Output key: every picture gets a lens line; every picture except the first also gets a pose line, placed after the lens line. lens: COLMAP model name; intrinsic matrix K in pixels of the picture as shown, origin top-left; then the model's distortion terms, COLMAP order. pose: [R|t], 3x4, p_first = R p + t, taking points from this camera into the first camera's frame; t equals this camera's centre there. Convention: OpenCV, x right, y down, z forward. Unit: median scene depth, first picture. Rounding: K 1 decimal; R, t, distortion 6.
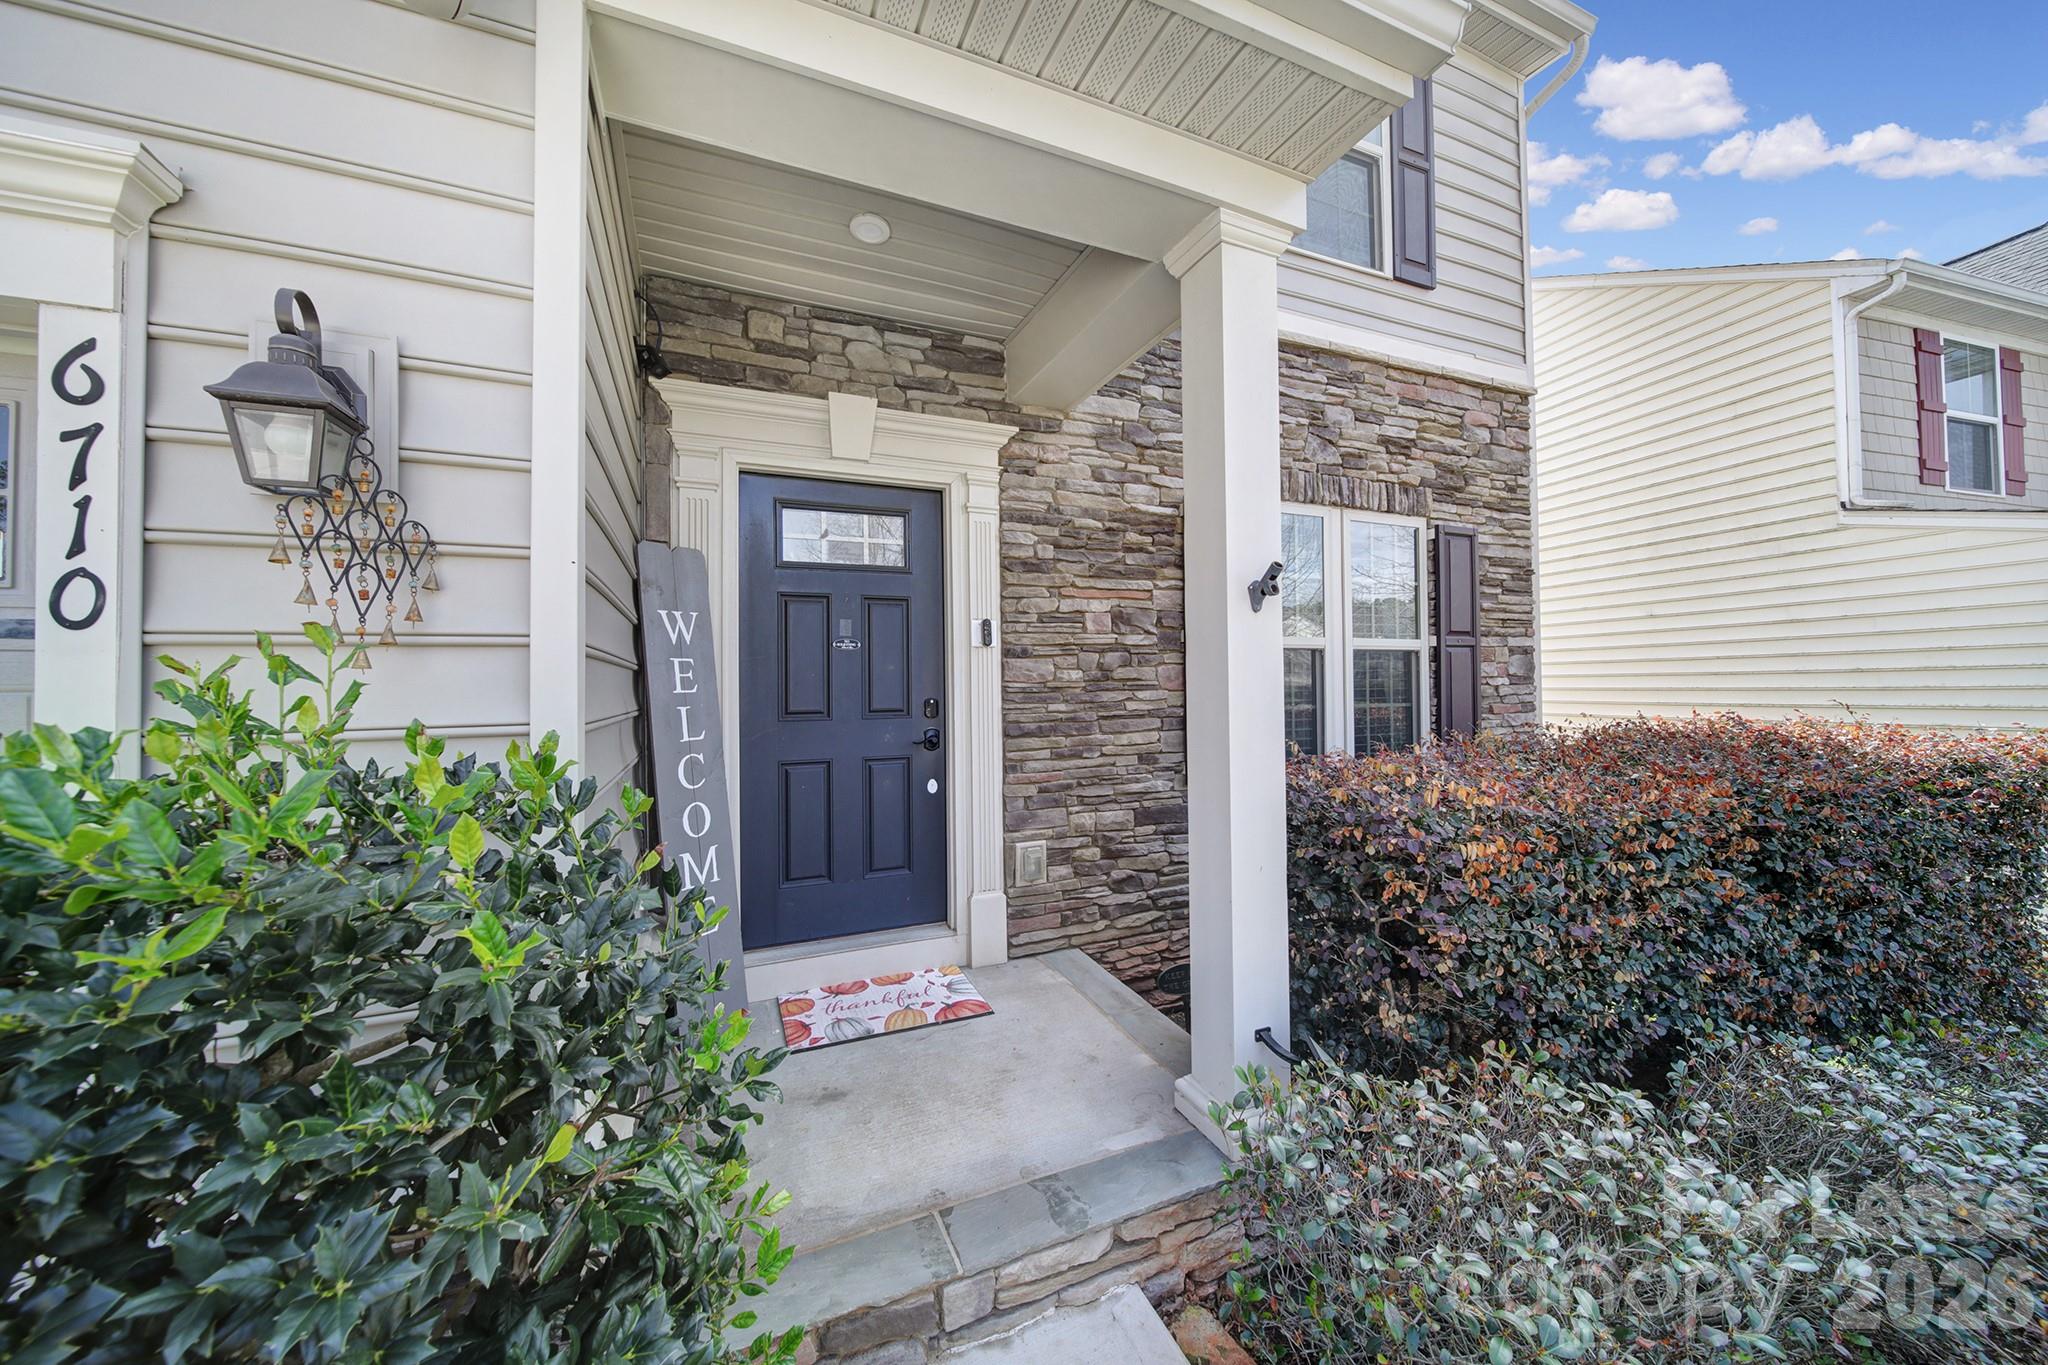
lens RADIAL K [[714.7, 0, 1028.3], [0, 714.7, 683.1], [0, 0, 1]] dist [-0.002959, -0.000604]
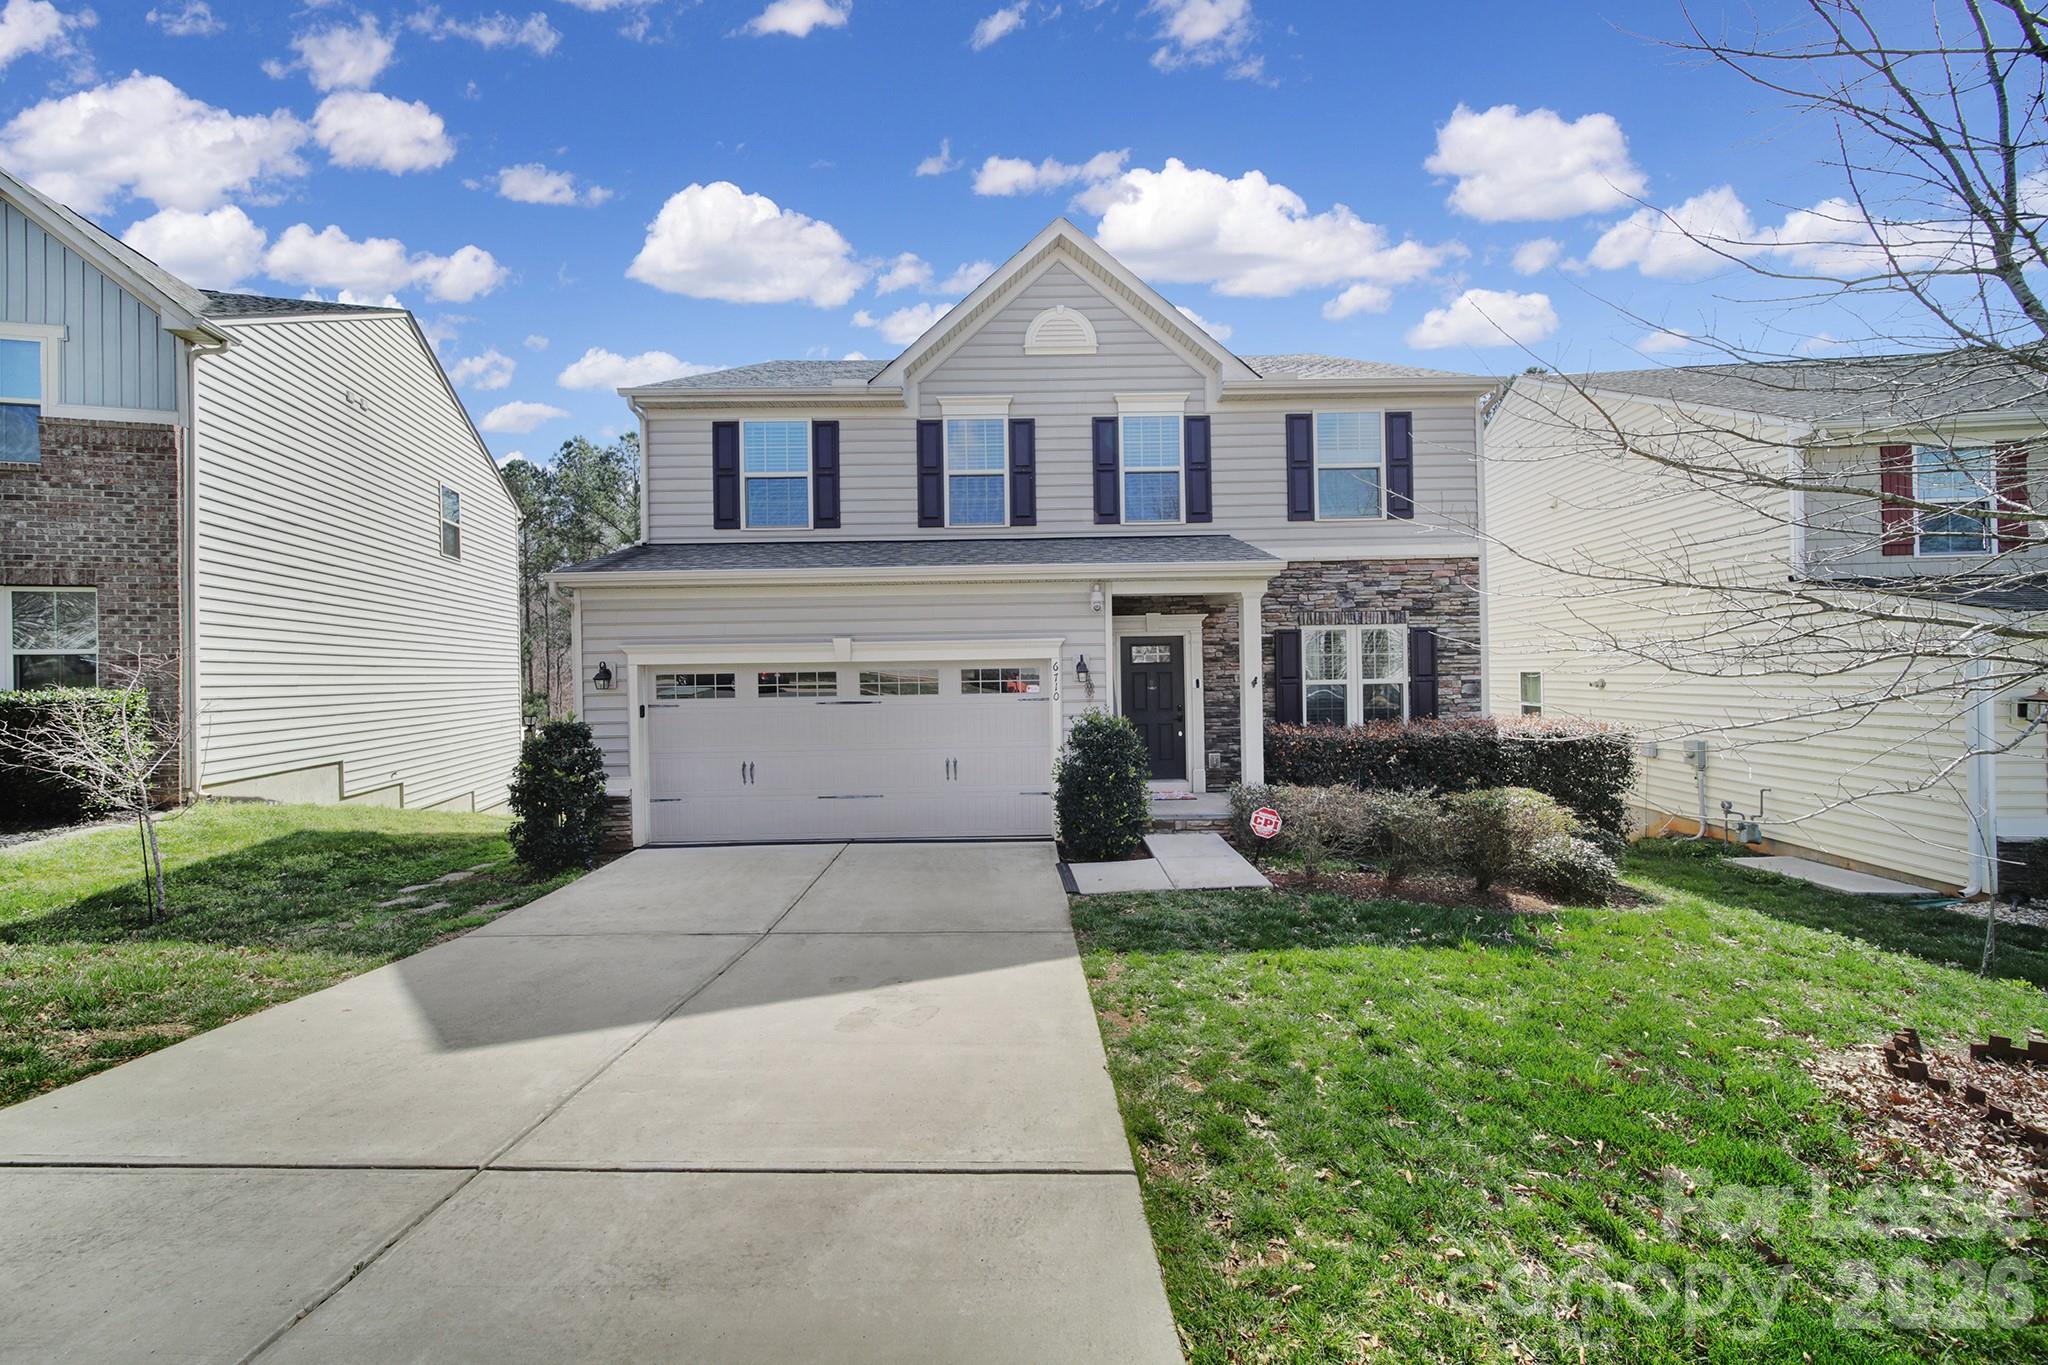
lens RADIAL K [[714.7, 0, 1017.5], [0, 714.7, 674.5], [0, 0, 1]] dist [-0.002959, -0.000604]
pose [[0.917166, -0.003493, -0.398490, 0.431714], [0.009873, 0.999854, 0.013960, -0.152516], [0.398383, -0.016738, 0.917067, -2.009423]]
